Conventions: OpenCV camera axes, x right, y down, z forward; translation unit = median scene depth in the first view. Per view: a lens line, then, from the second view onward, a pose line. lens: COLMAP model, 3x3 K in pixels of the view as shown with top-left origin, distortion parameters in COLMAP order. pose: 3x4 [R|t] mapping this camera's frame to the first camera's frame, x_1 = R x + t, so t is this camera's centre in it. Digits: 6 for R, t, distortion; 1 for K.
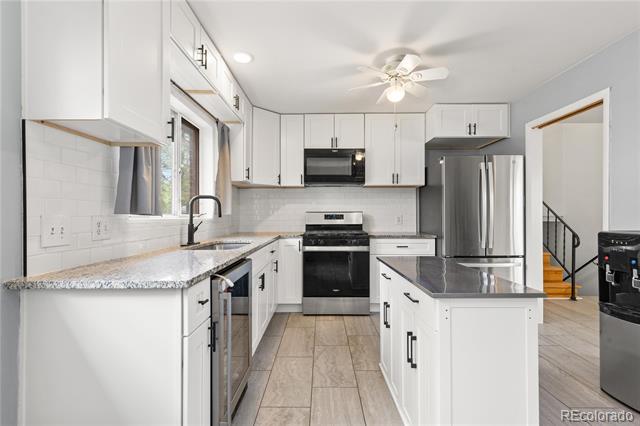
lens RADIAL K [[290.0, 0, 318.8], [0, 290.0, 213.4], [0, 0, 1]] dist [0.004075, 0.000431]
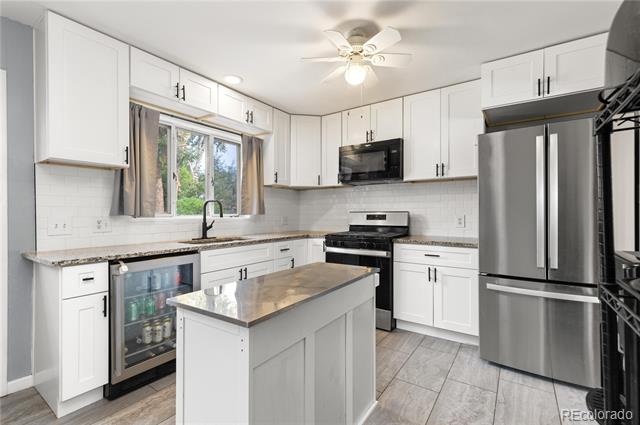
lens RADIAL K [[290.0, 0, 318.9], [0, 290.0, 211.8], [0, 0, 1]] dist [0.004075, 0.000431]
pose [[0.827175, -0.002768, -0.561937, 0.439577], [0.003095, 0.999995, -0.000370, -0.005396], [0.561936, -0.001434, 0.827180, 0.152212]]
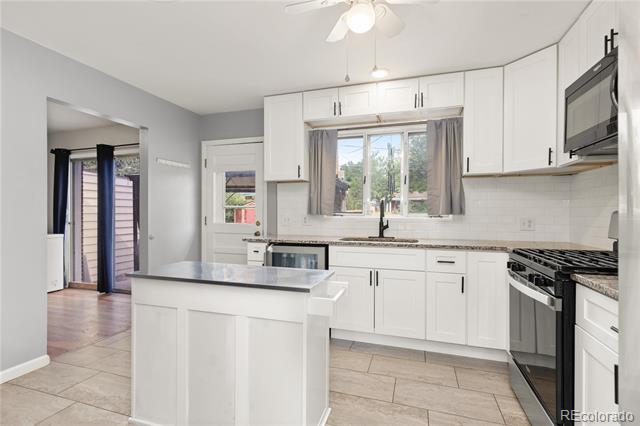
lens RADIAL K [[312.1, 0, 318.0], [0, 312.1, 211.6], [0, 0, 1]] dist [0.000621, -0.000051]
pose [[-0.310894, 0.007568, -0.950415, 0.621637], [0.002383, 0.999971, 0.007183, -0.012736], [0.950442, -0.000032, -0.310903, 0.751043]]
